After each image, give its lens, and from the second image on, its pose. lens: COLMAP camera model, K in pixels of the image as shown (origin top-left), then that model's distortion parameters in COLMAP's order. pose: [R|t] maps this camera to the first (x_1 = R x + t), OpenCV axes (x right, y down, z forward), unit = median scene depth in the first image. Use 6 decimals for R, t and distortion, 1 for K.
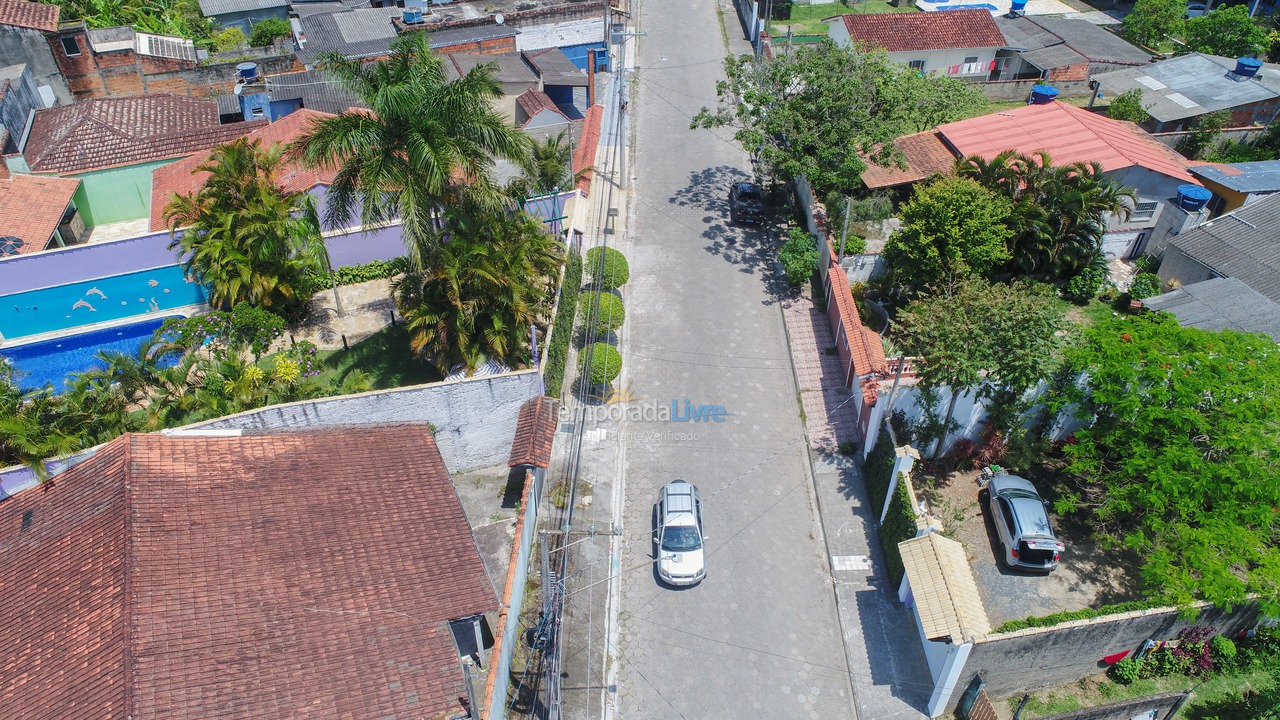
lens RADIAL K [[856.8, 0, 637.1], [0, 856.8, 360.9], [0, 0, 1]] dist [-0.004606, -0.001623]
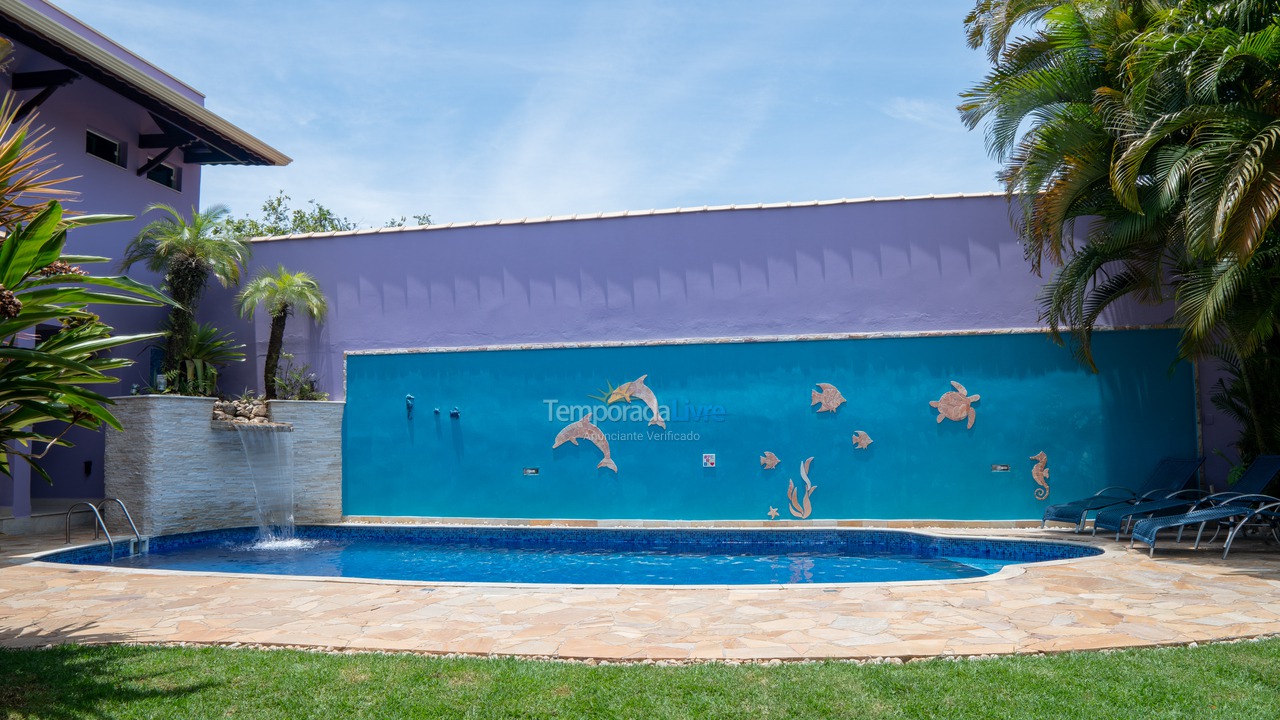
lens RADIAL K [[898.0, 0, 631.2], [0, 898.0, 383.5], [0, 0, 1]] dist [-0.000077, -0.010470]
pose [[0.826358, -0.053695, -0.560580, -0.464861], [-0.339885, 0.746140, -0.572497, 0.087360], [0.449012, 0.663620, 0.598329, 0.811884]]
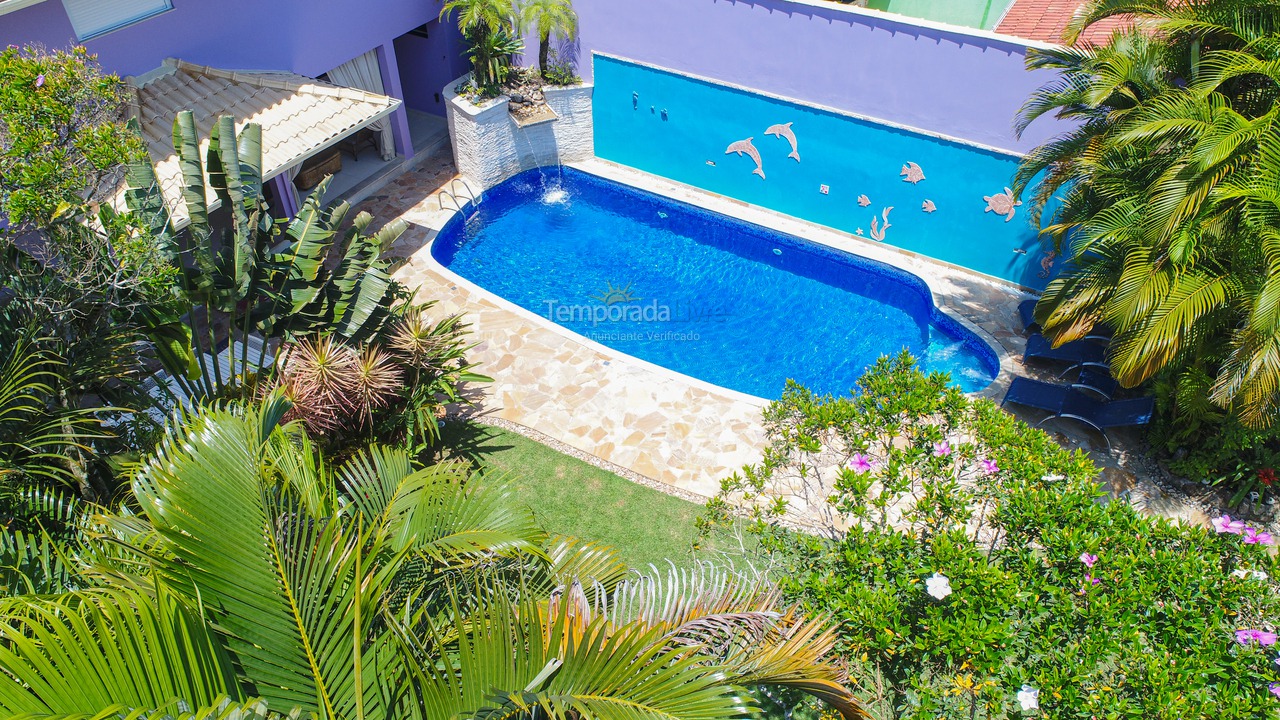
lens RADIAL K [[856.8, 0, 632.4], [0, 856.8, 356.3], [0, 0, 1]] dist [-0.004606, -0.001623]
pose [[0.600586, 0.517082, -0.609855, -0.375885], [-0.496993, 0.838914, 0.221858, -0.046599], [0.626334, 0.169849, 0.760826, 0.663087]]
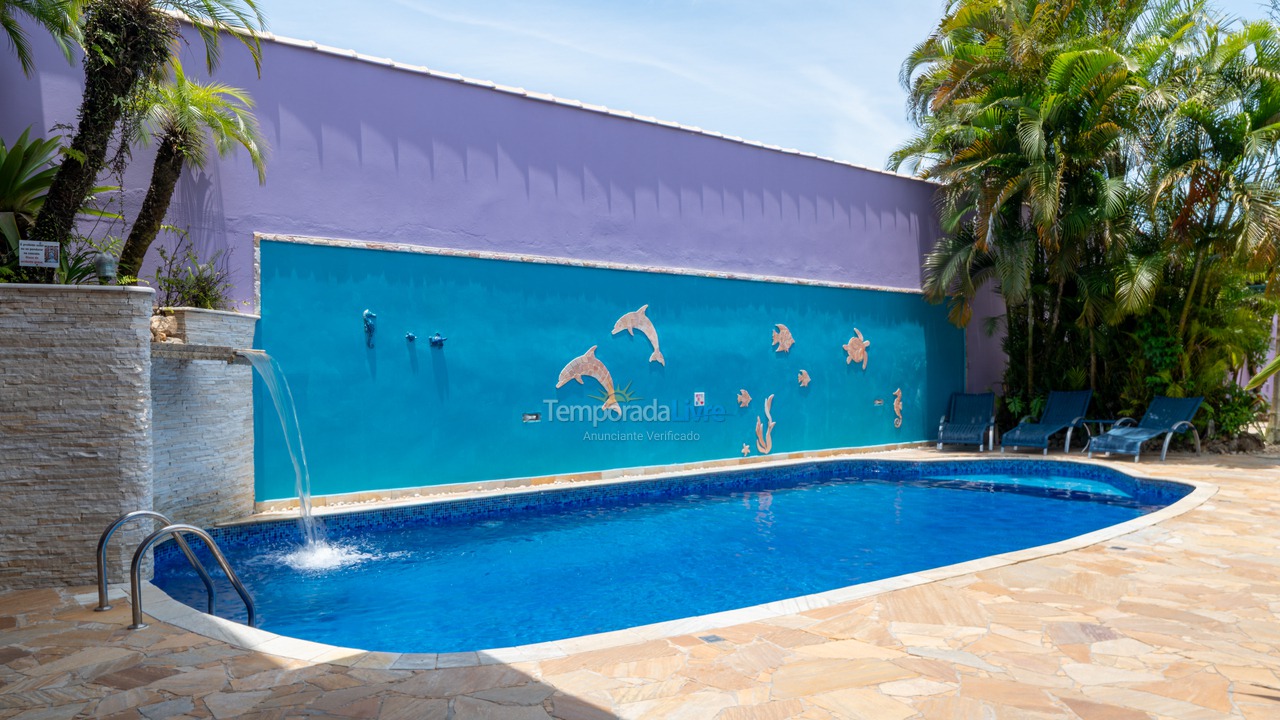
lens RADIAL K [[898.0, 0, 618.5], [0, 898.0, 367.6], [0, 0, 1]] dist [-0.000077, -0.010470]
pose [[0.961483, -0.006790, 0.274782, -0.706734], [0.175233, 0.785339, -0.593747, 0.083212], [-0.211766, 0.619028, 0.756280, 0.803576]]
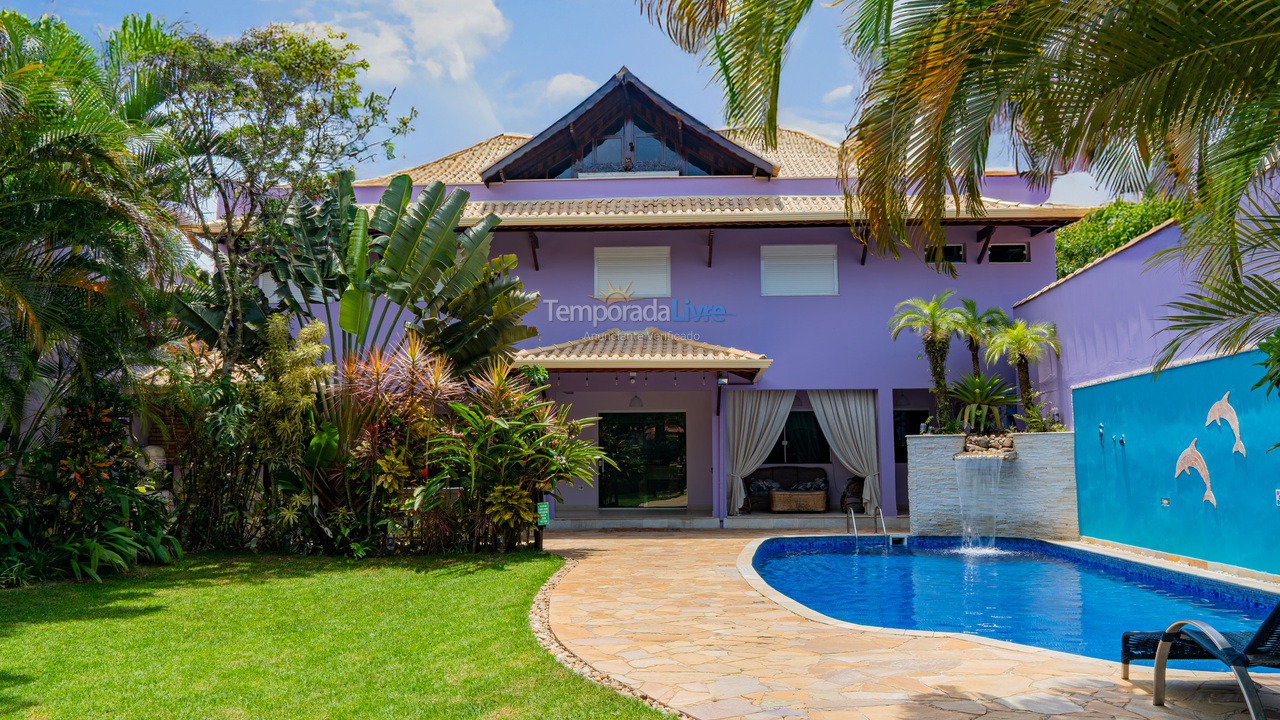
lens RADIAL K [[898.0, 0, 635.4], [0, 898.0, 373.6], [0, 0, 1]] dist [-0.000077, -0.010470]
pose [[-0.452943, -0.094399, -0.886528, -0.335061], [-0.550872, 0.811479, 0.195042, -0.048047], [0.700987, 0.576706, -0.419555, 0.975283]]
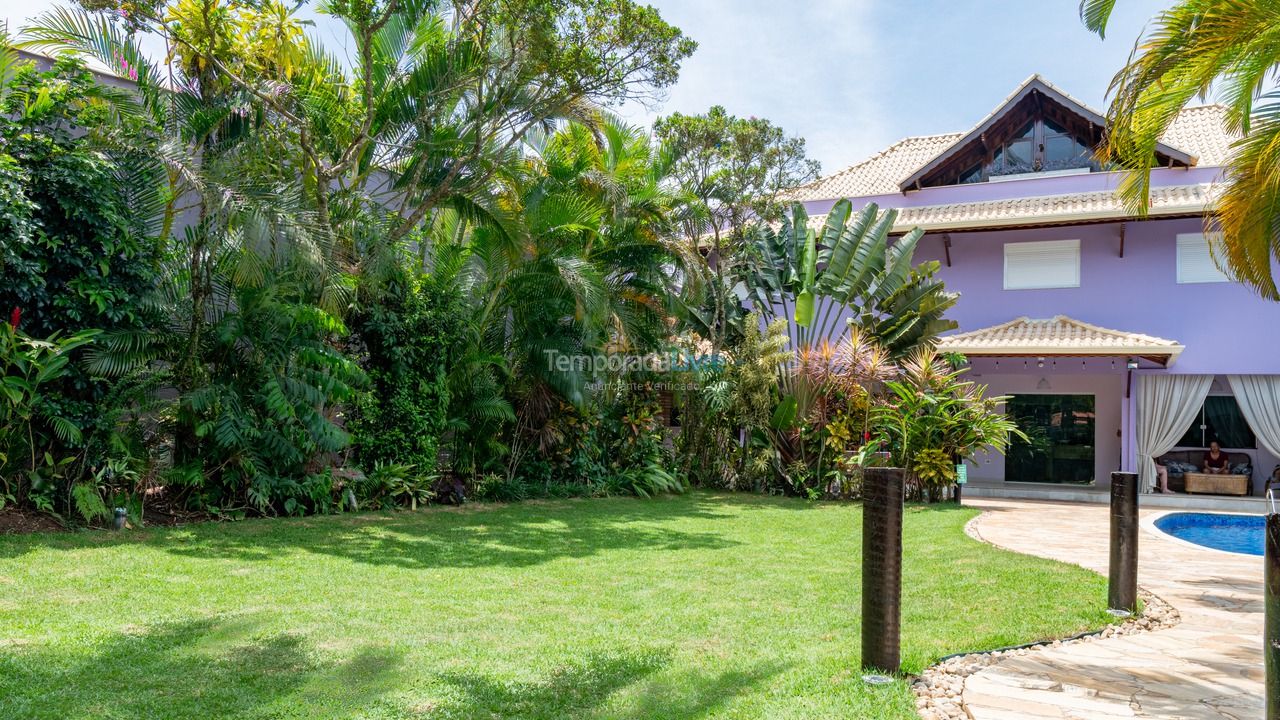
lens RADIAL K [[898.0, 0, 646.3], [0, 898.0, 372.8], [0, 0, 1]] dist [-0.000077, -0.010470]
pose [[-0.769375, -0.083087, -0.633370, -0.255937], [-0.428332, 0.802681, 0.415012, -0.064720], [0.473912, 0.590593, -0.653152, 1.009268]]
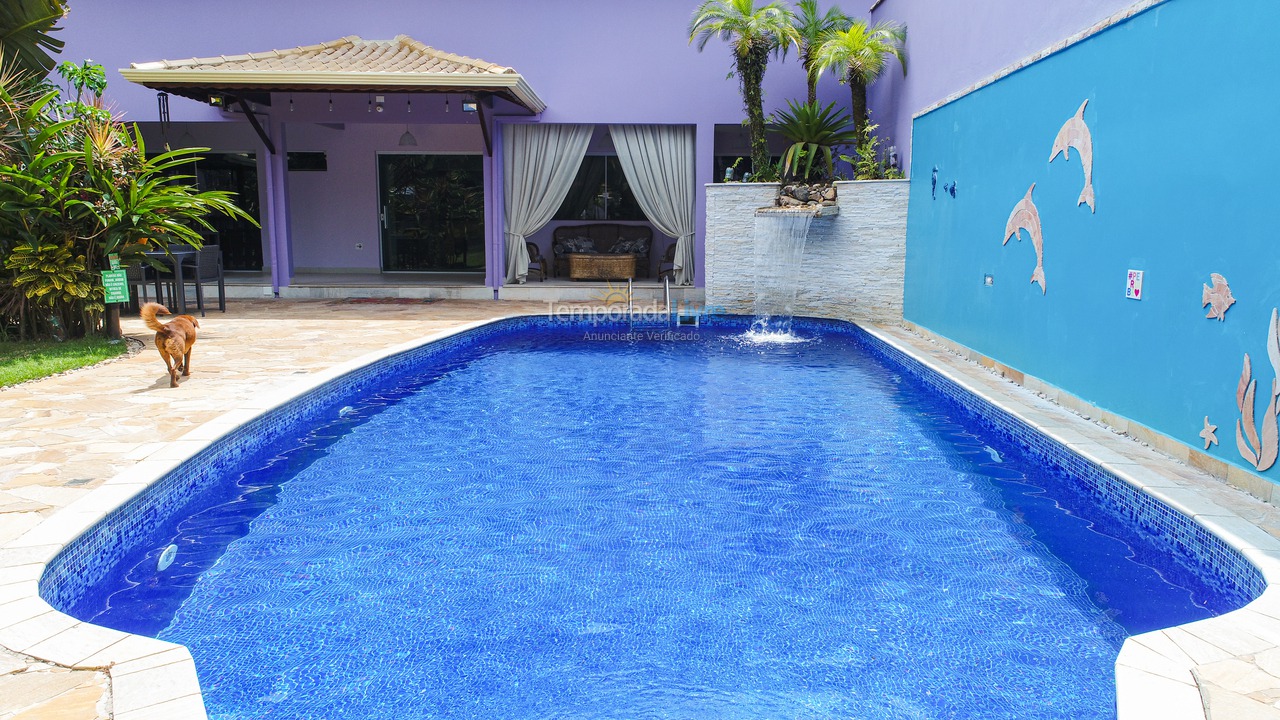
lens RADIAL K [[856.8, 0, 637.3], [0, 856.8, 352.0], [0, 0, 1]] dist [-0.004606, -0.001623]
pose [[-0.423010, 0.125475, -0.897396, -0.468261], [-0.568595, 0.734357, 0.370700, -0.065862], [0.705523, 0.667065, -0.239295, 0.998050]]
